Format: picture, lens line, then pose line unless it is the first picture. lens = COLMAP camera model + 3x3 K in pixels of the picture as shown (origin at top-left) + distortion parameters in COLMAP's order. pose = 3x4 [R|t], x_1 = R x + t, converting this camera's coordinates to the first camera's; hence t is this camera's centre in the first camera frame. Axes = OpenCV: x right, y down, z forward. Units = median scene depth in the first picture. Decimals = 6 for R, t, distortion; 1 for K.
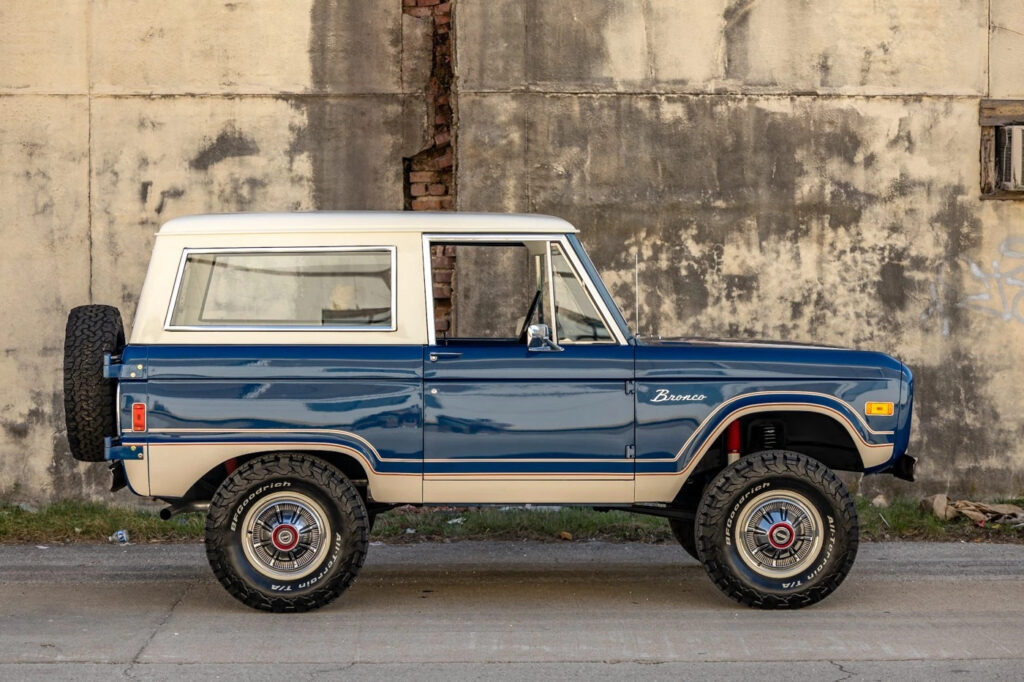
lens RADIAL K [[2360.0, 0, 512.0], [0, 2360.0, 341.0], [0, 0, 1]] dist [-0.059261, -0.148988]
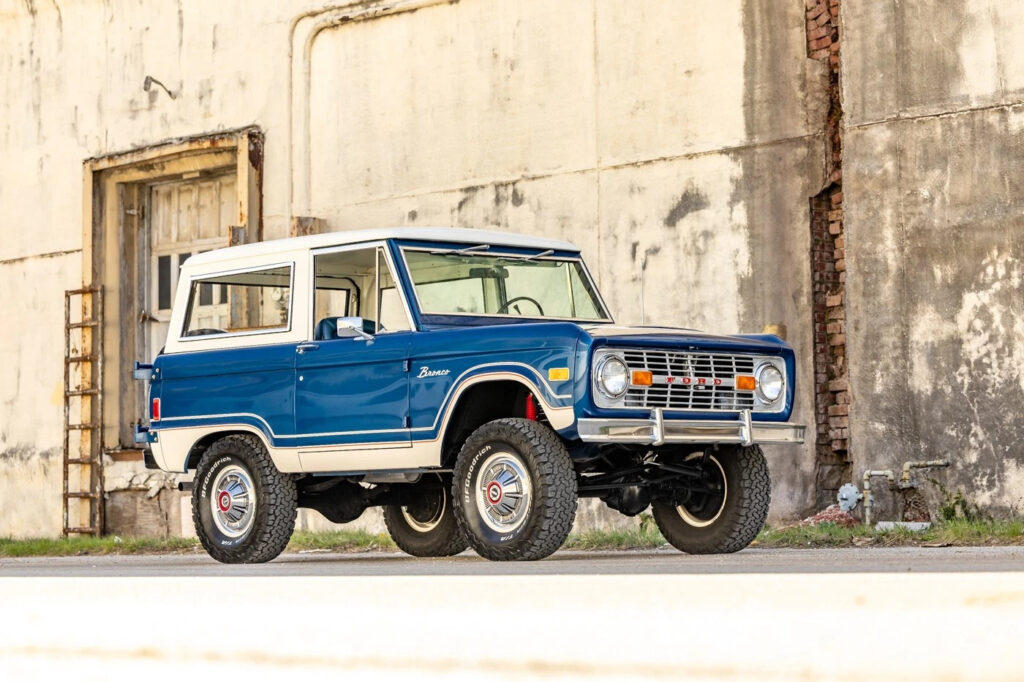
lens RADIAL K [[2947.2, 0, 512.0], [0, 2947.2, 341.0], [0, 0, 1]] dist [0.065028, 0.326411]
pose [[0.650621, -0.060300, -0.757004, 0.836771], [-0.000698, 0.996795, -0.080000, 0.087189], [0.759402, 0.052578, 0.648494, 0.072820]]
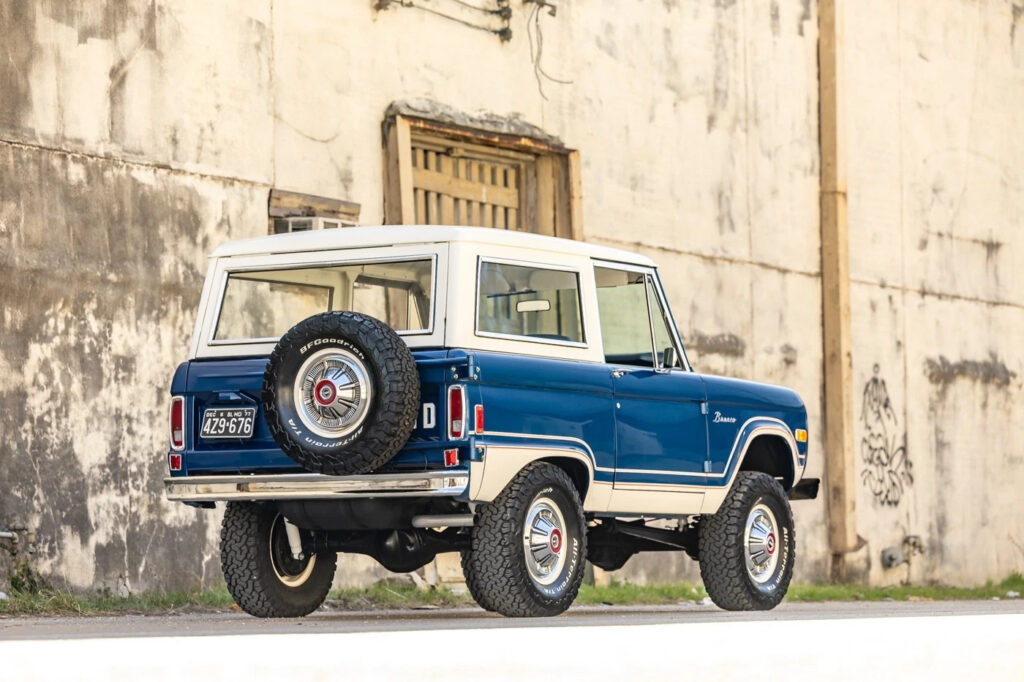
lens RADIAL K [[3622.2, 0, 512.0], [0, 3622.2, 341.0], [0, 0, 1]] dist [0.011929, 0.319054]
pose [[0.534289, 0.051301, 0.843743, -1.020847], [0.035553, 0.995910, -0.083067, 0.089705], [-0.844554, 0.074380, 0.530280, 0.121401]]
